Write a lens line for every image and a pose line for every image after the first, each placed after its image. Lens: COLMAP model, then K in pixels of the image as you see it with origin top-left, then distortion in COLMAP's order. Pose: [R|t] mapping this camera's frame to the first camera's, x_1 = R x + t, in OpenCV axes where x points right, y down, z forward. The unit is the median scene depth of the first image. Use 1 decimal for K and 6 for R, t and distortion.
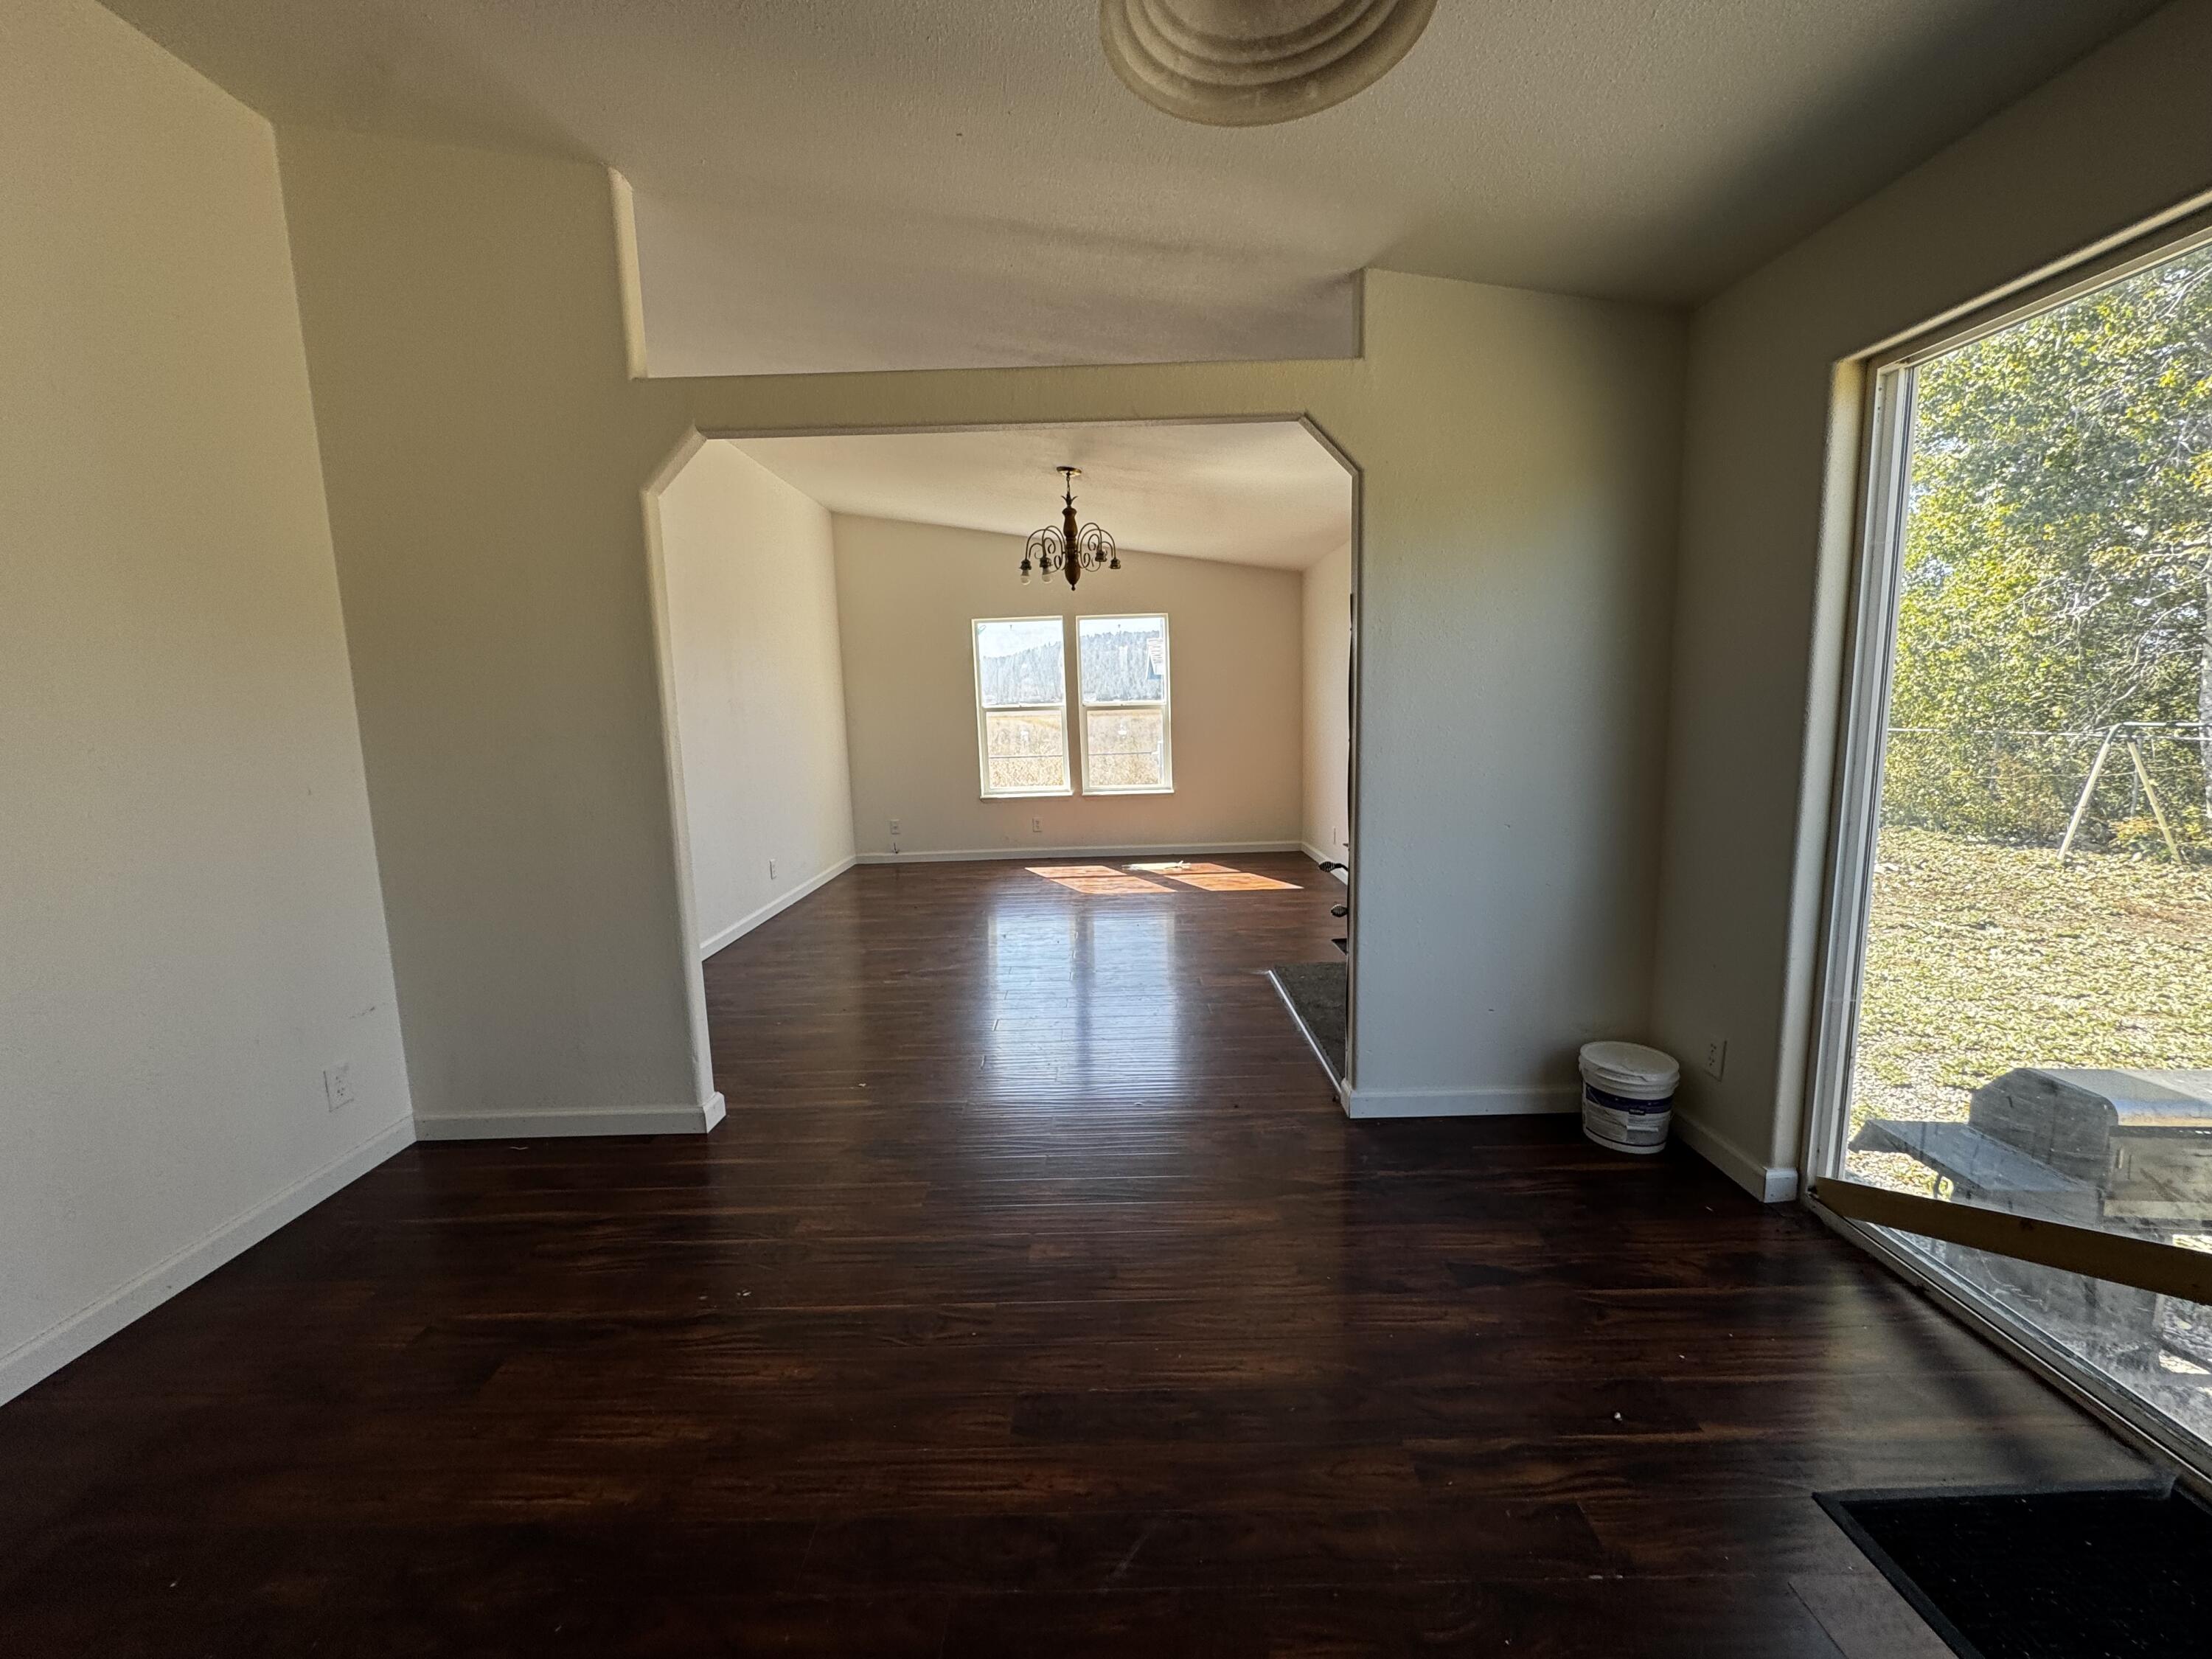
lens RADIAL K [[894.4, 0, 1106.0], [0, 894.4, 819.4], [0, 0, 1]] dist [0.002042, 0.000525]
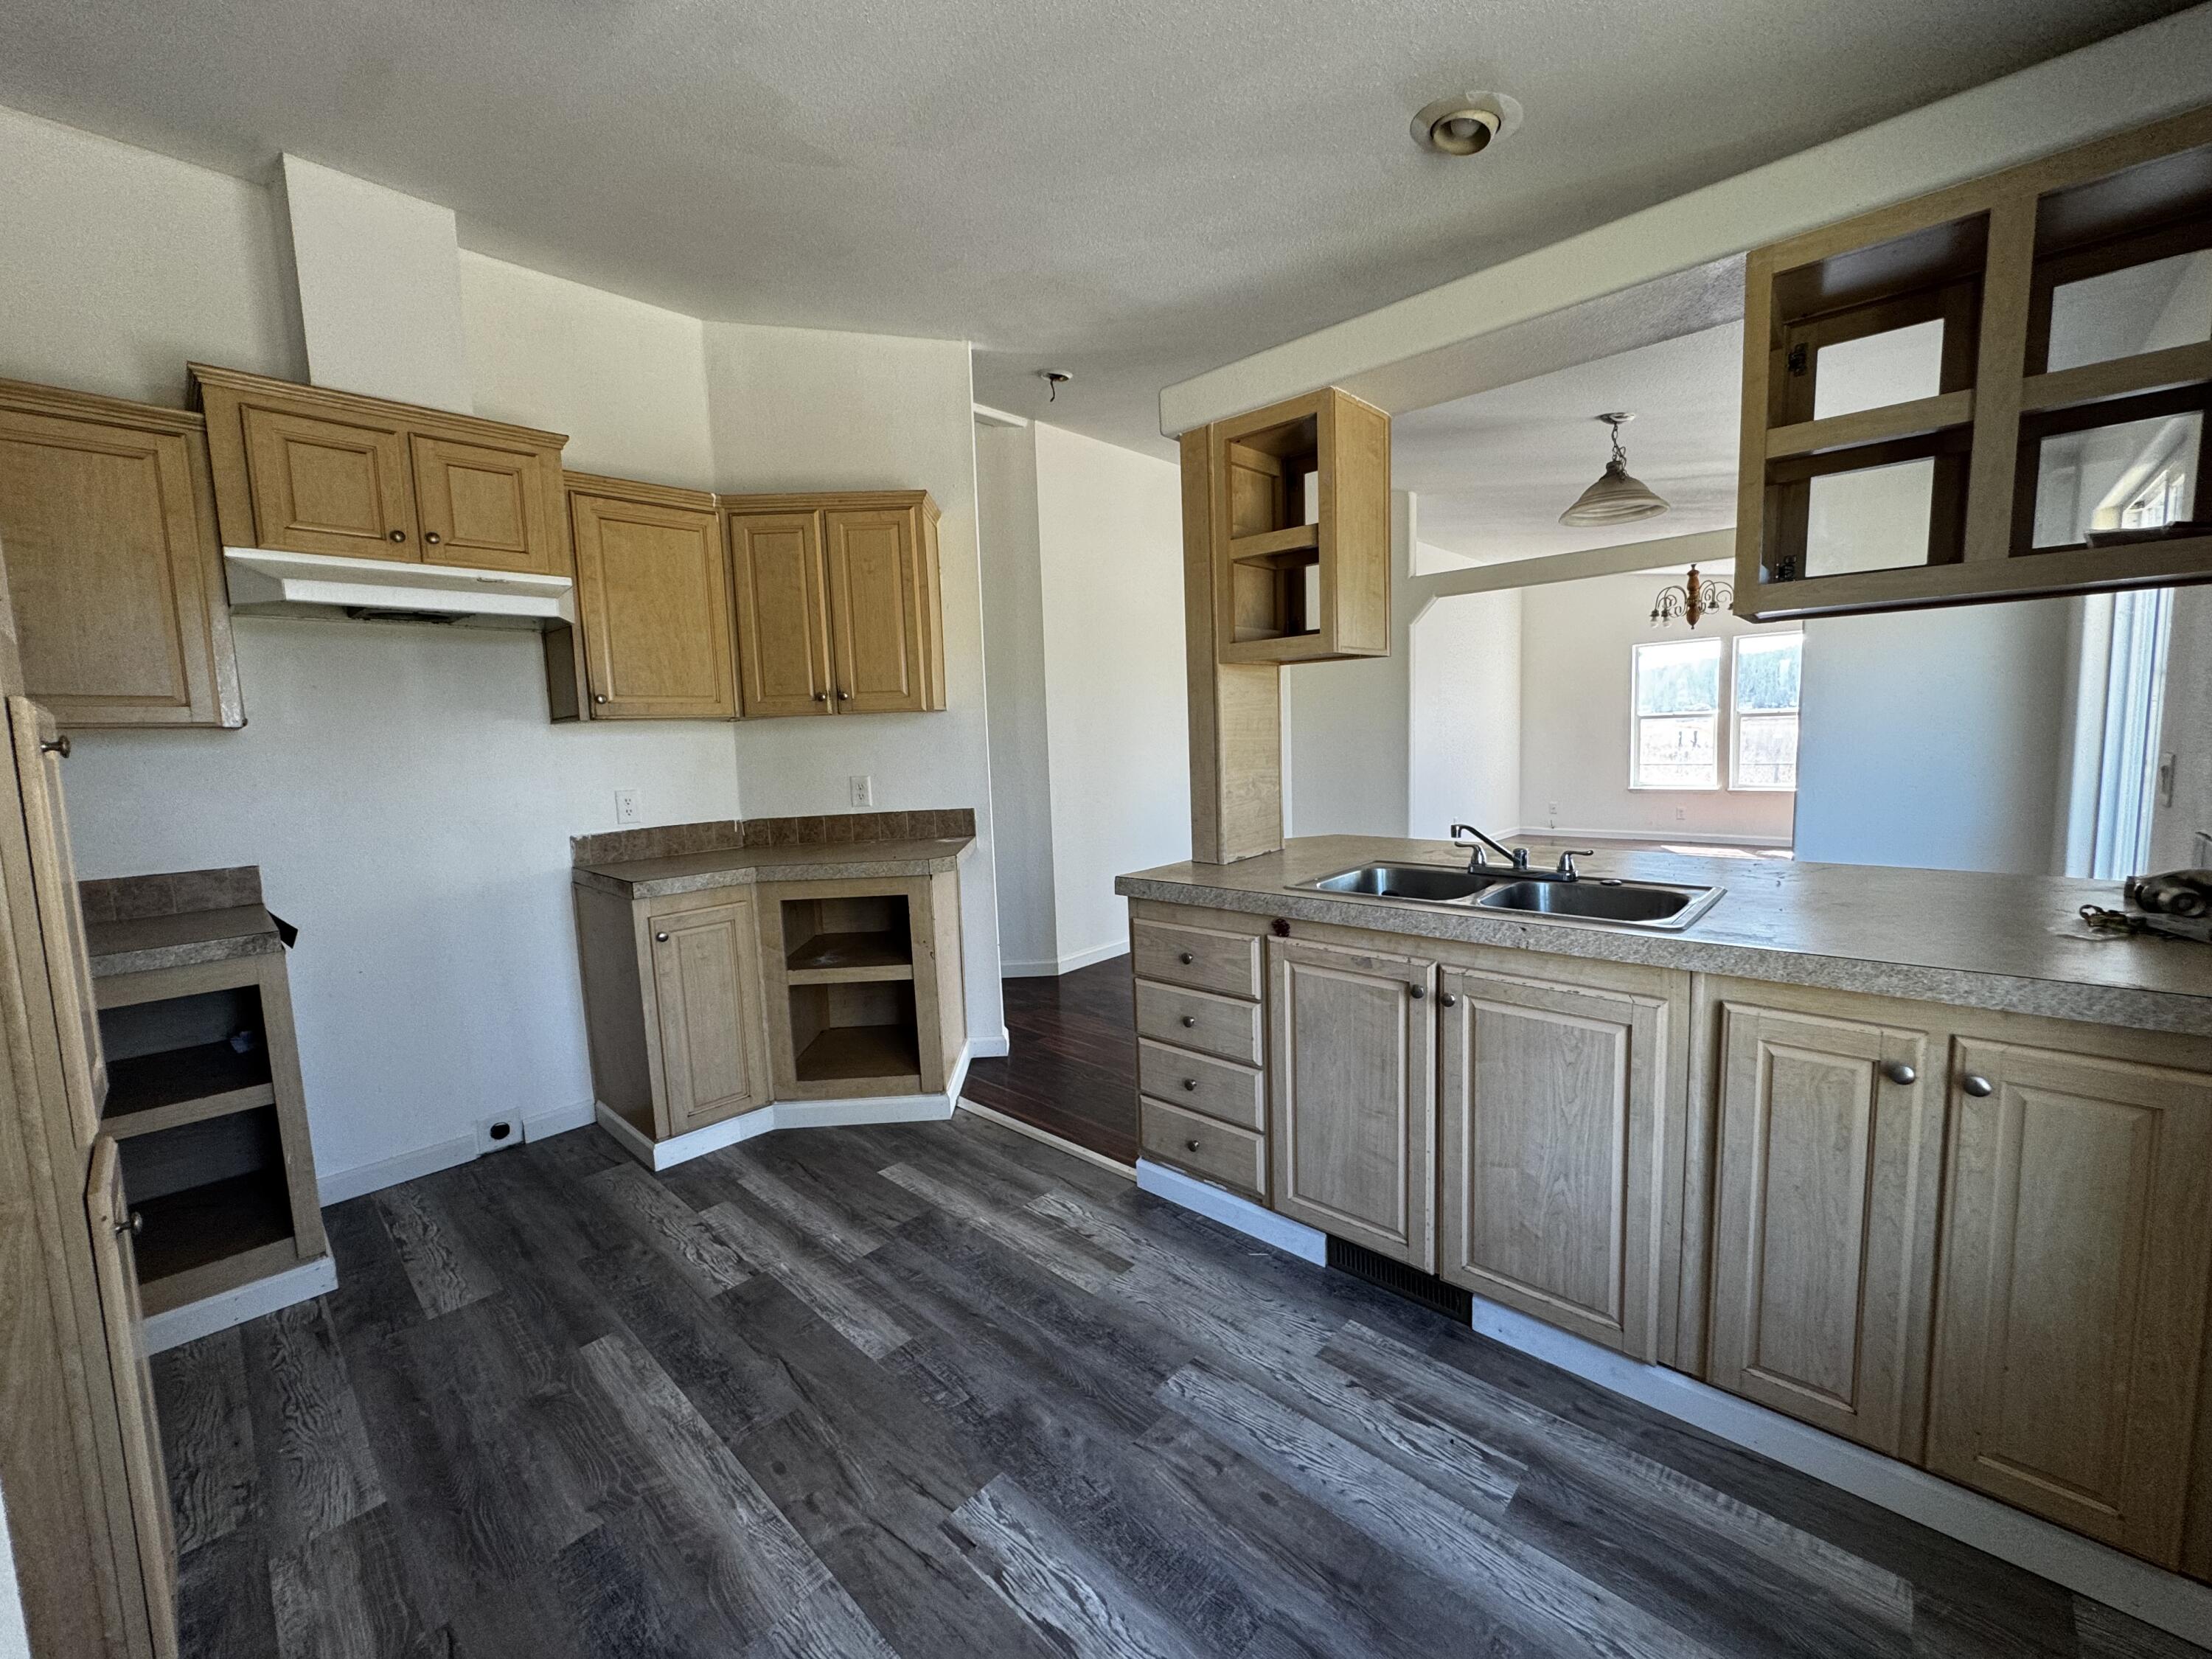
lens RADIAL K [[855.9, 0, 1106.0], [0, 855.9, 829.5], [0, 0, 1]] dist [0.002910, 0.000452]
pose [[0.727992, 0.075697, -0.681394, 0.149005], [-0.071537, 0.996848, 0.034312, 0.045324], [0.681843, 0.023766, 0.731112, -0.370855]]
